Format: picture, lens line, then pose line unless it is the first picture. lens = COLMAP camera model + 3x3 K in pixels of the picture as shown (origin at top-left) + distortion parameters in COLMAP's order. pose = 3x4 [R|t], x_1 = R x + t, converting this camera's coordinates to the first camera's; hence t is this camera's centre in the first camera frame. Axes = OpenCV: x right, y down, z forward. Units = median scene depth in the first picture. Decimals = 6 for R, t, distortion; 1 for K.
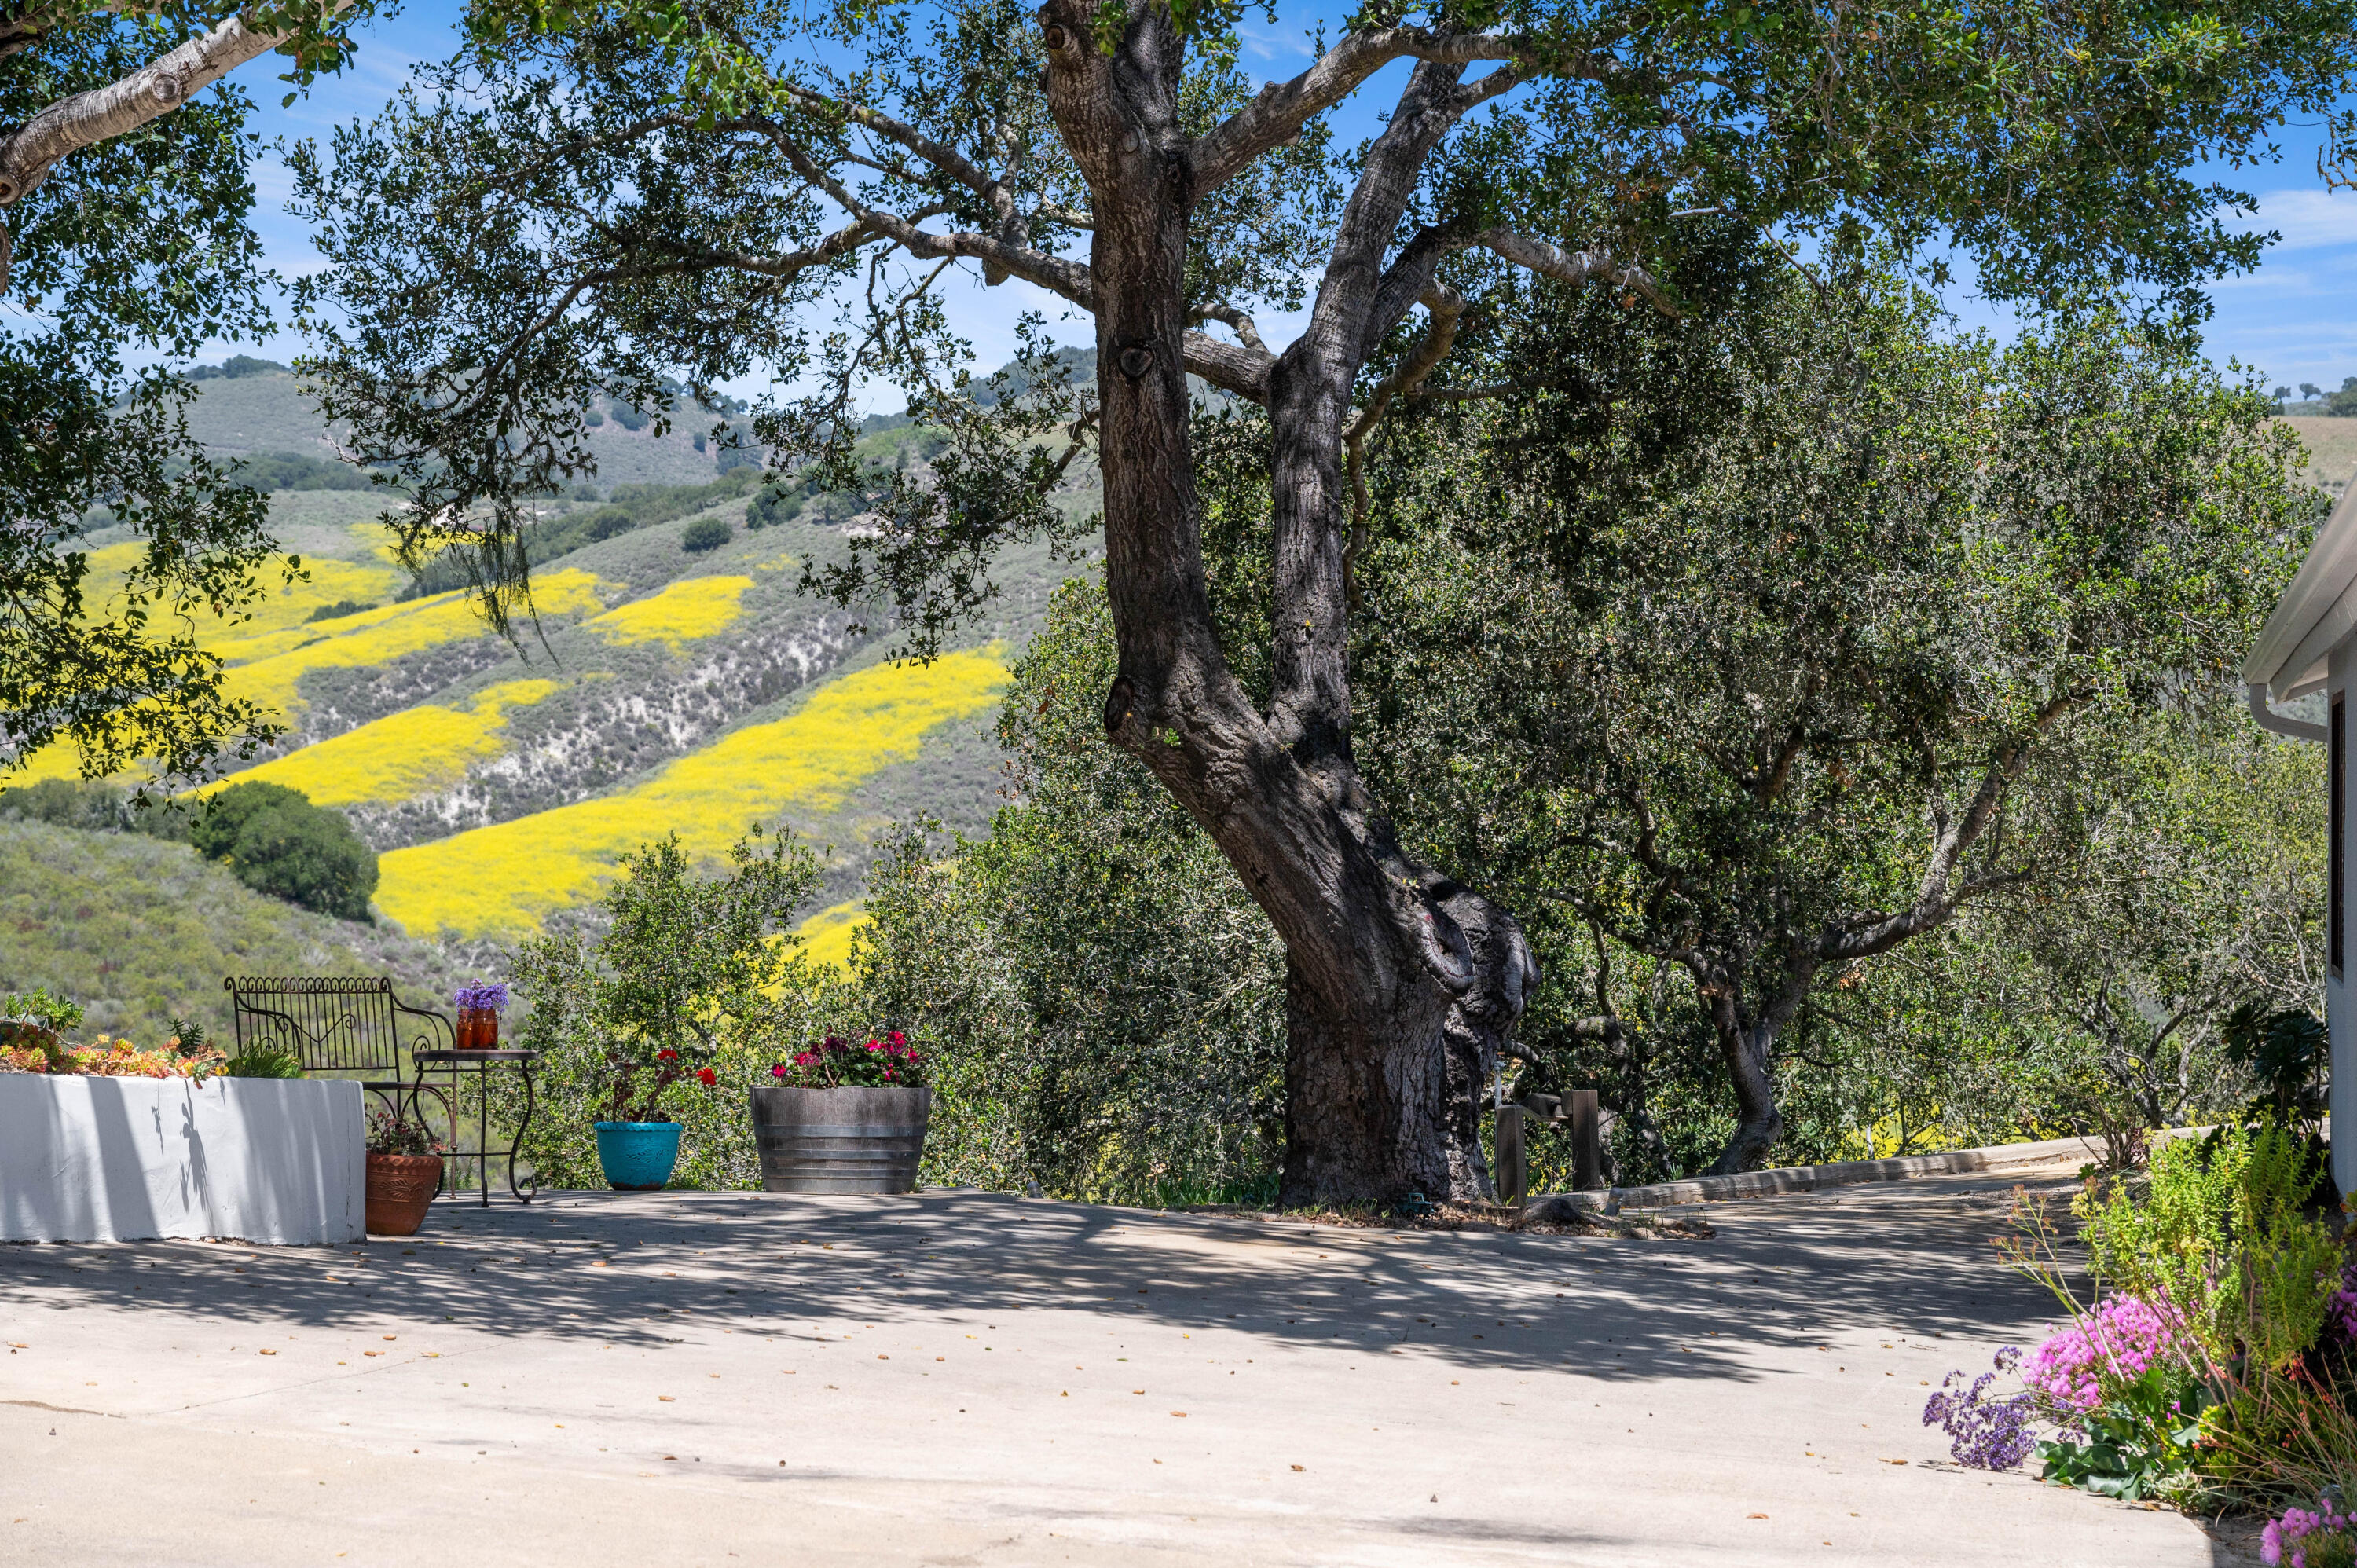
lens RADIAL K [[5627.1, 0, 1178.5], [0, 5627.1, 784.0], [0, 0, 1]] dist [0.224298, 0.235987]
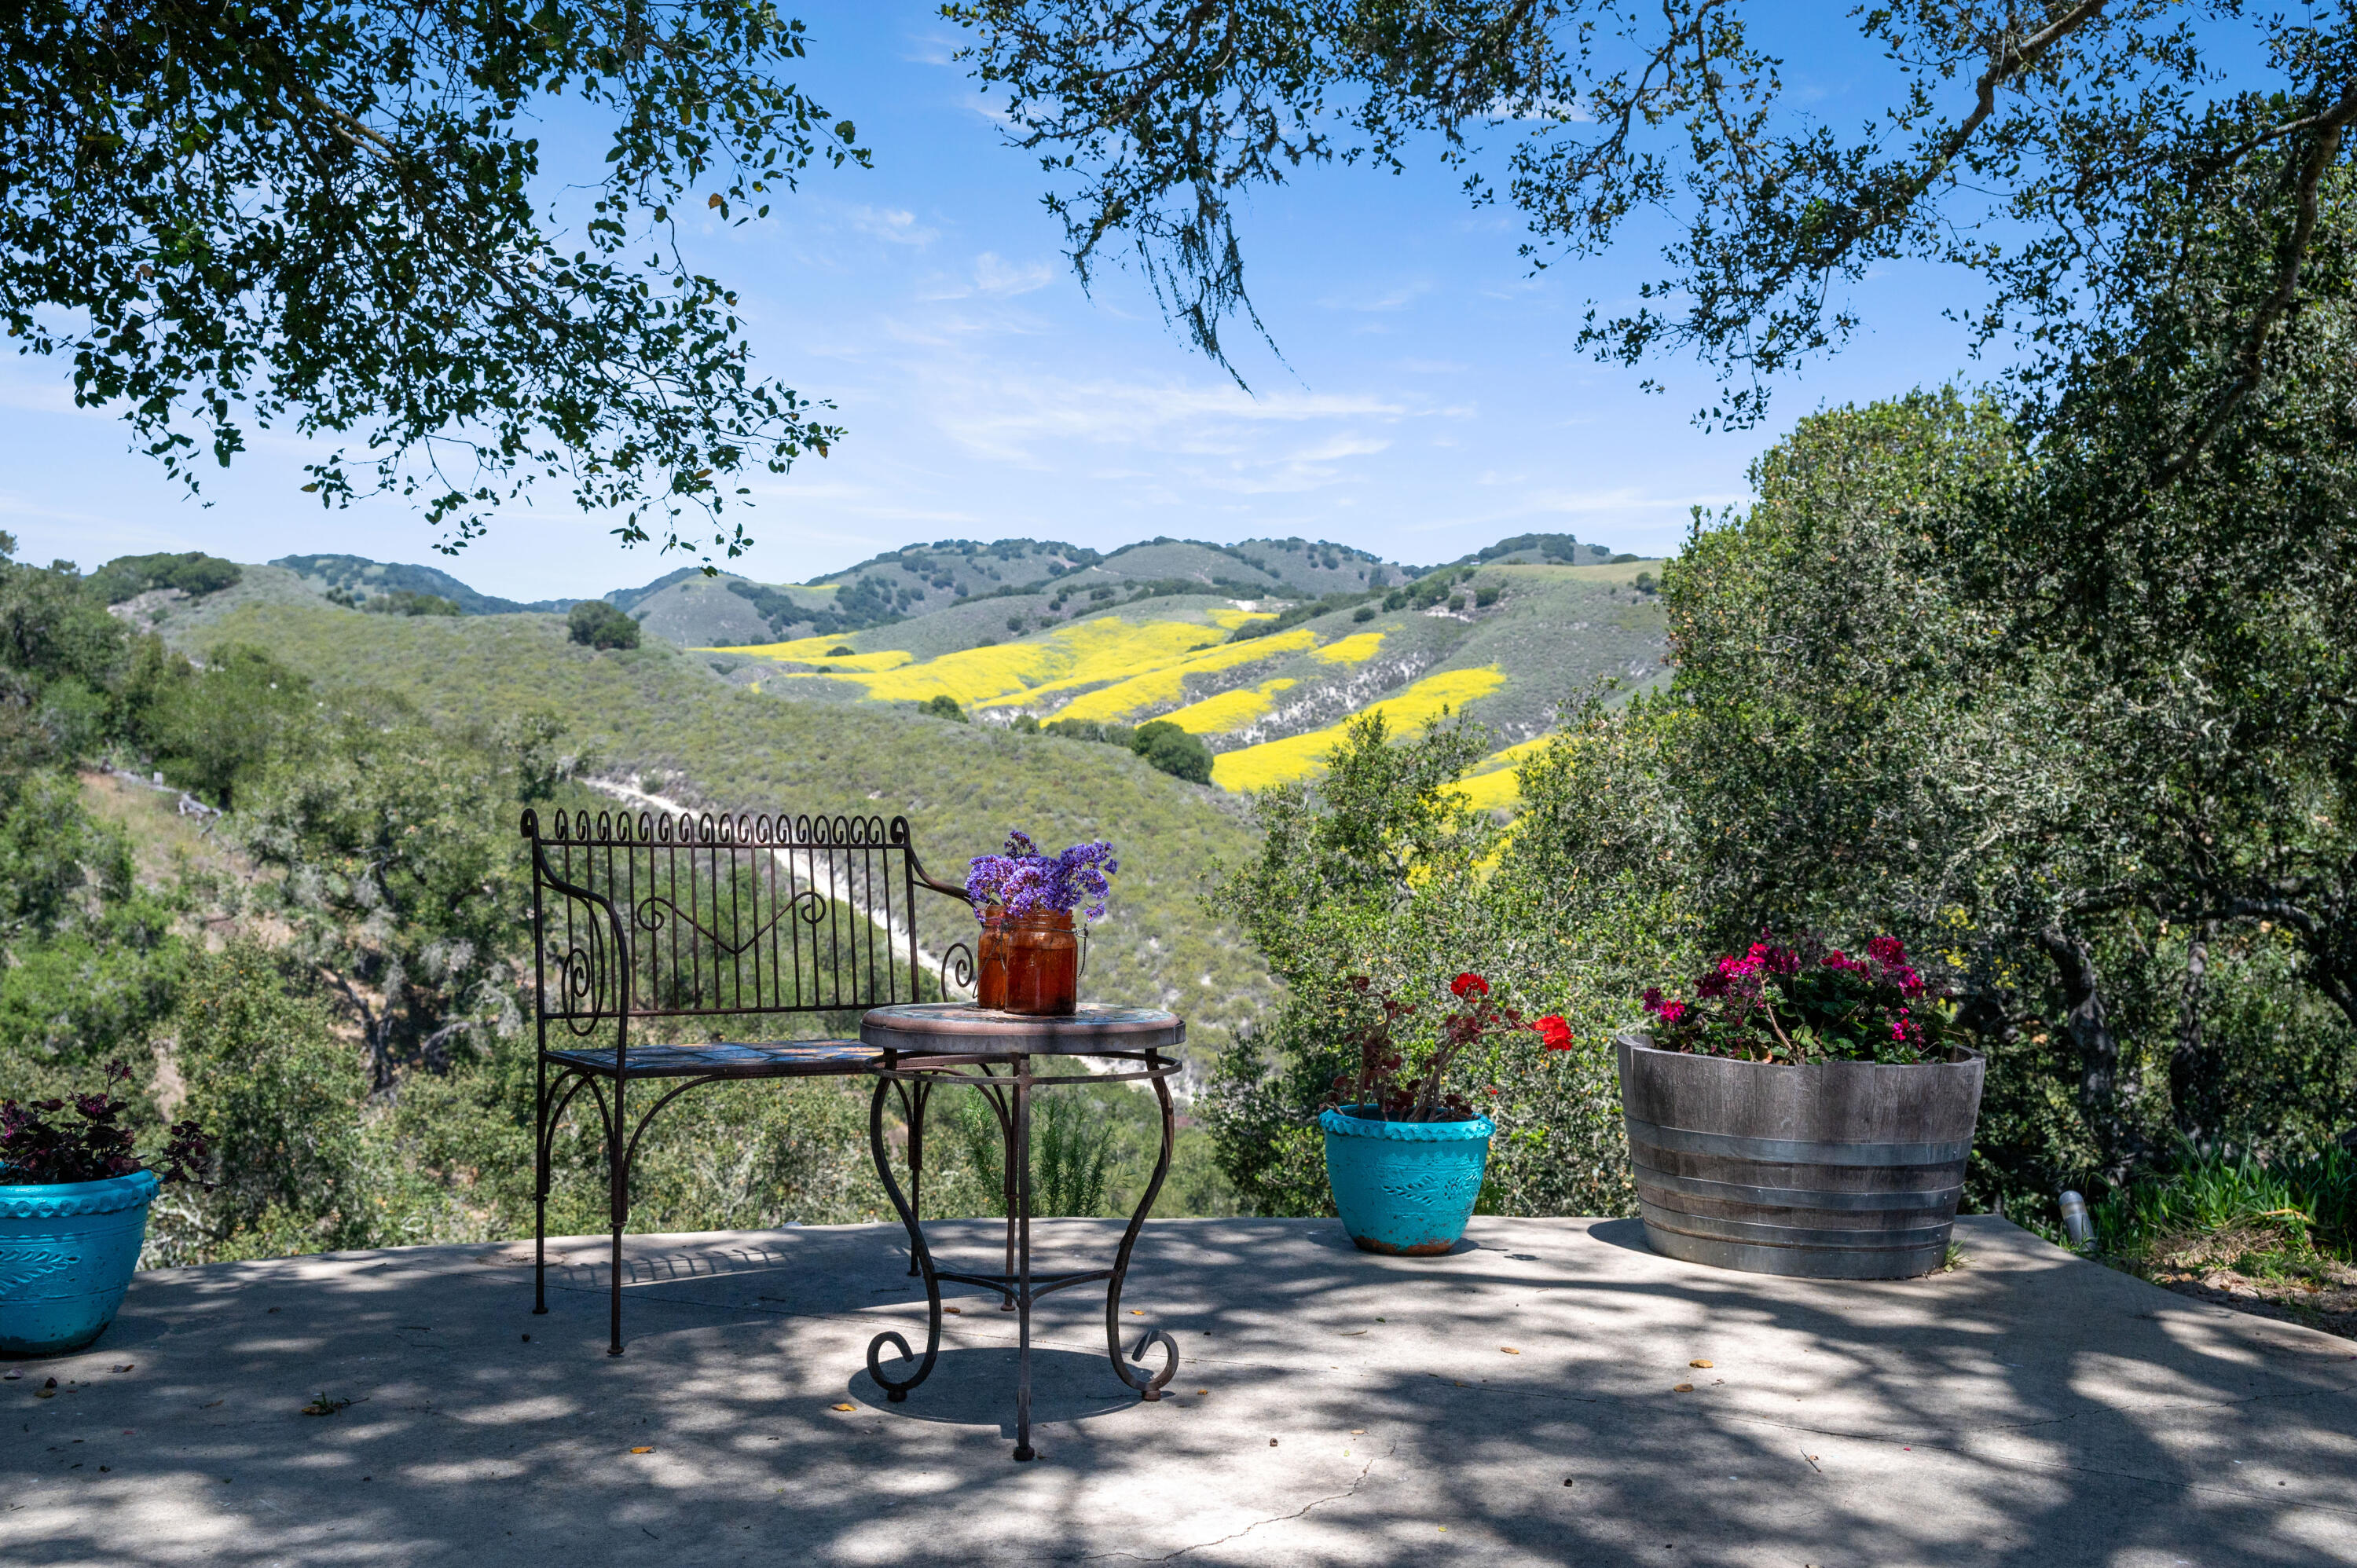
lens RADIAL K [[2322.1, 0, 1178.5], [0, 2322.1, 784.0], [0, 0, 1]] dist [0.035865, -0.201054]
pose [[0.987050, 0.018109, -0.159386, -0.047895], [-0.014664, 0.999633, 0.022765, 0.014998], [0.159740, -0.020133, 0.986954, 0.456127]]
